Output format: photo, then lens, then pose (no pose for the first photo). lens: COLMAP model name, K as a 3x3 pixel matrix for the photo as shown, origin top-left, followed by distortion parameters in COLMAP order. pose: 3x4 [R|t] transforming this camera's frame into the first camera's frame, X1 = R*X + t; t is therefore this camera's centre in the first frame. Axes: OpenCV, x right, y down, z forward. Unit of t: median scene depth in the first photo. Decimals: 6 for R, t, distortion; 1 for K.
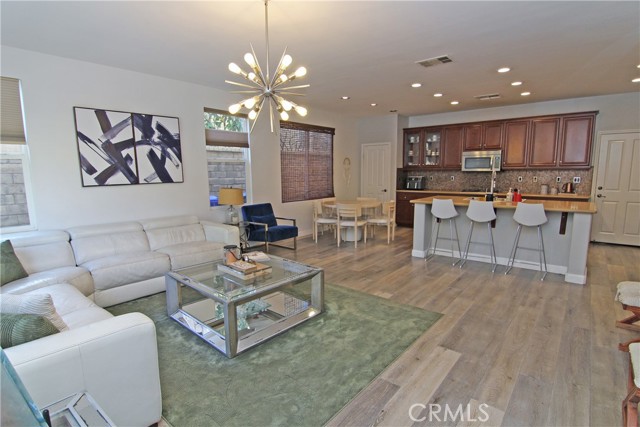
lens RADIAL K [[325.8, 0, 321.0], [0, 325.8, 213.2], [0, 0, 1]] dist [-0.006155, -0.009239]
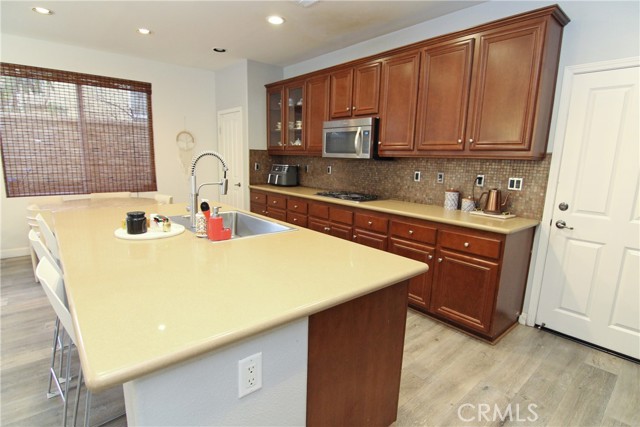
lens RADIAL K [[325.8, 0, 321.0], [0, 325.8, 216.1], [0, 0, 1]] dist [-0.006155, -0.009239]
pose [[0.984429, 0.066942, -0.162537, 0.565459], [-0.058983, 0.996835, 0.053310, -0.063124], [0.165591, -0.042893, 0.985261, 0.480192]]
